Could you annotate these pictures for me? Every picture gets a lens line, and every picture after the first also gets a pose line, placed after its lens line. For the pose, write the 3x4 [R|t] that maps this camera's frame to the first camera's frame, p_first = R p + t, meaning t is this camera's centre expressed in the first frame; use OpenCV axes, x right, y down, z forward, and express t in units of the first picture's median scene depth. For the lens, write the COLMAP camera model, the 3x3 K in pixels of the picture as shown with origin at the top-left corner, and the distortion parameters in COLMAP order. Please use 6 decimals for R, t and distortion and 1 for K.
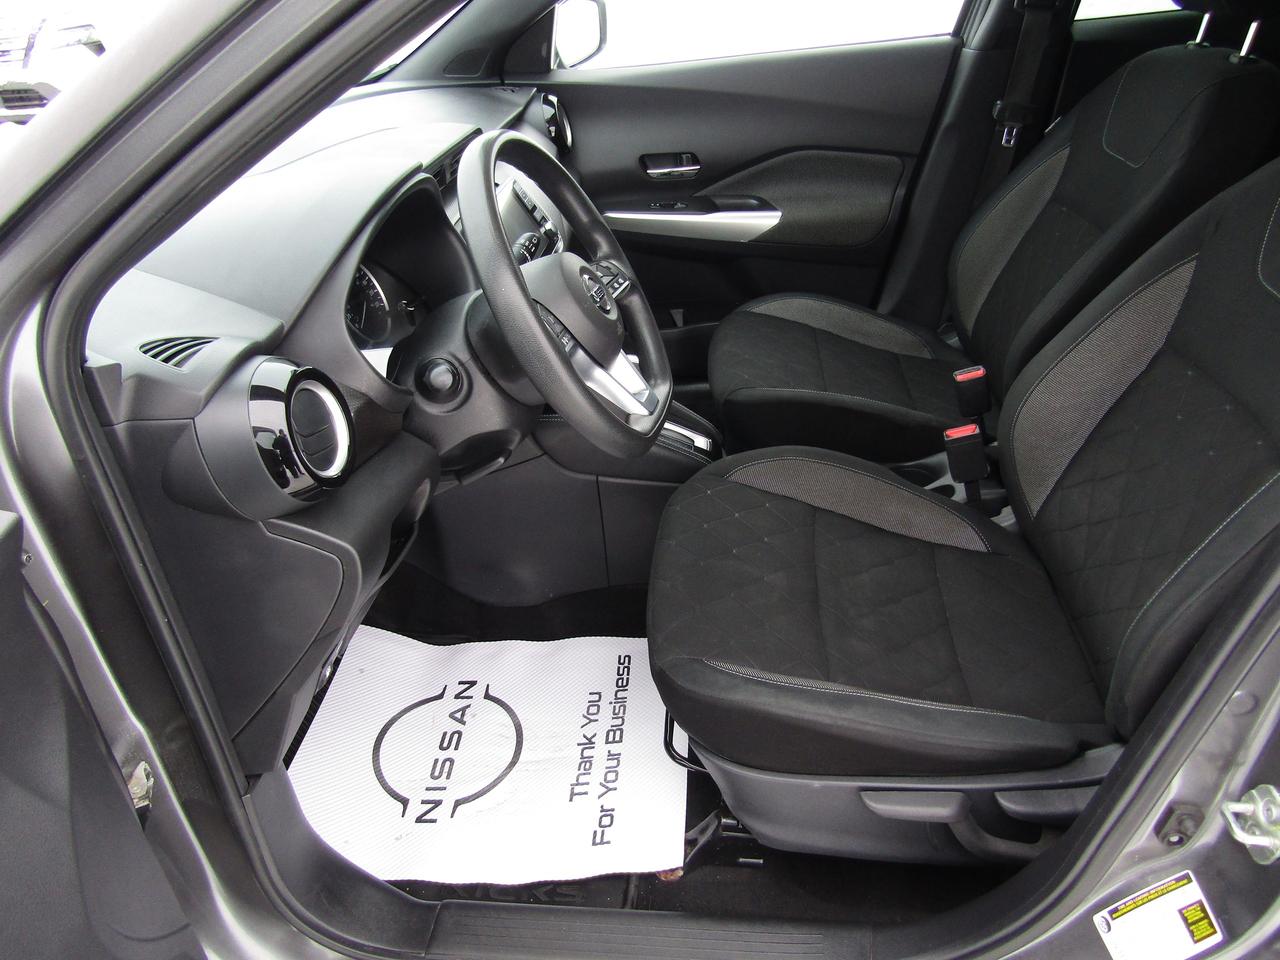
lens RADIAL K [[913.3, 0, 633.9], [0, 913.3, 479.2], [0, 0, 1]] dist [-0.001619, -0.004281]
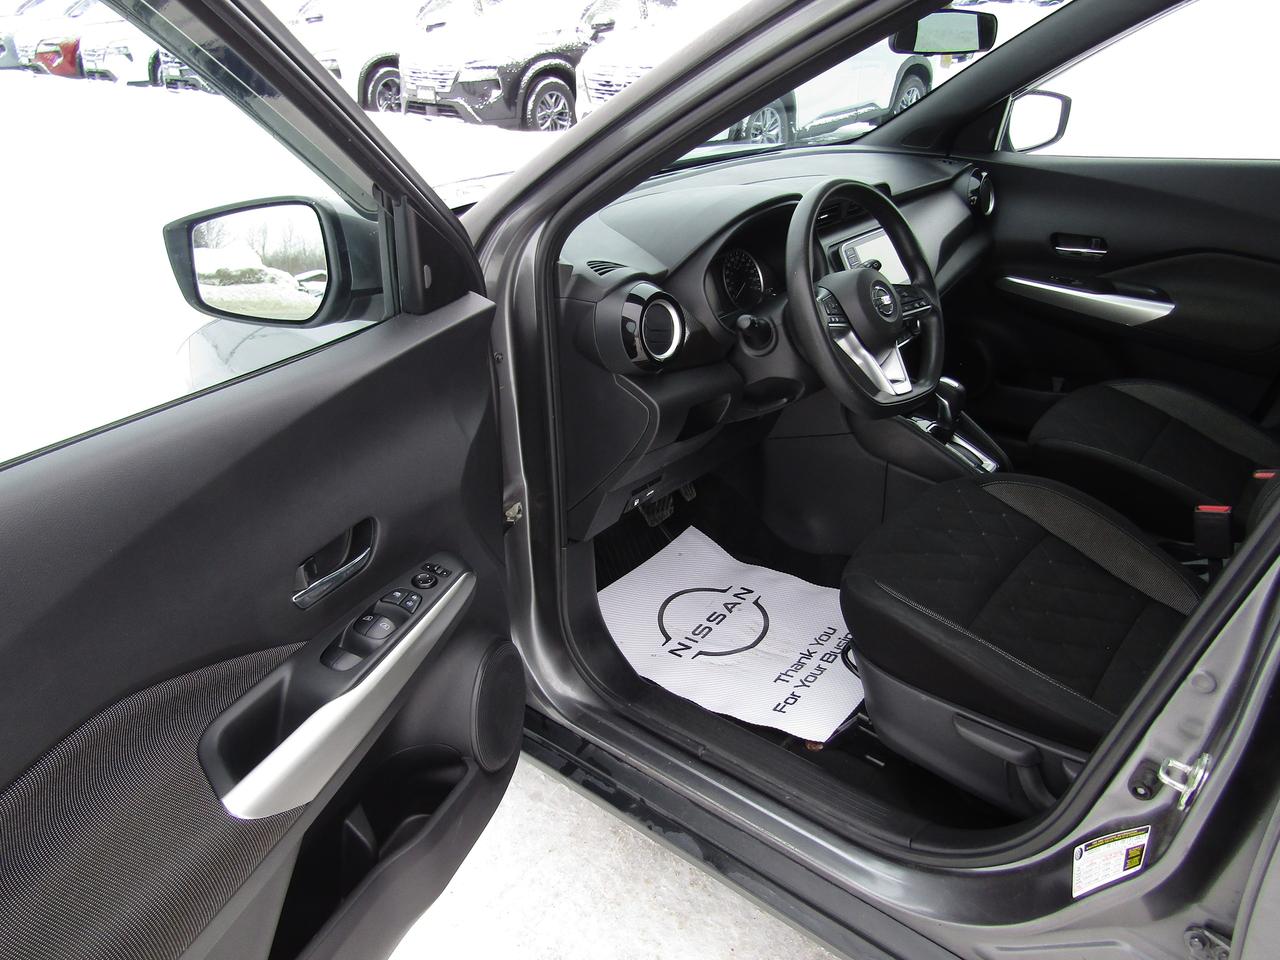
lens RADIAL K [[906.1, 0, 635.8], [0, 906.1, 482.0], [0, 0, 1]] dist [-0.007580, 0.001835]
pose [[0.833186, 0.289847, -0.470947, 0.306802], [-0.316783, 0.948216, 0.023142, 0.118890], [0.453267, 0.129906, 0.881858, -0.285820]]
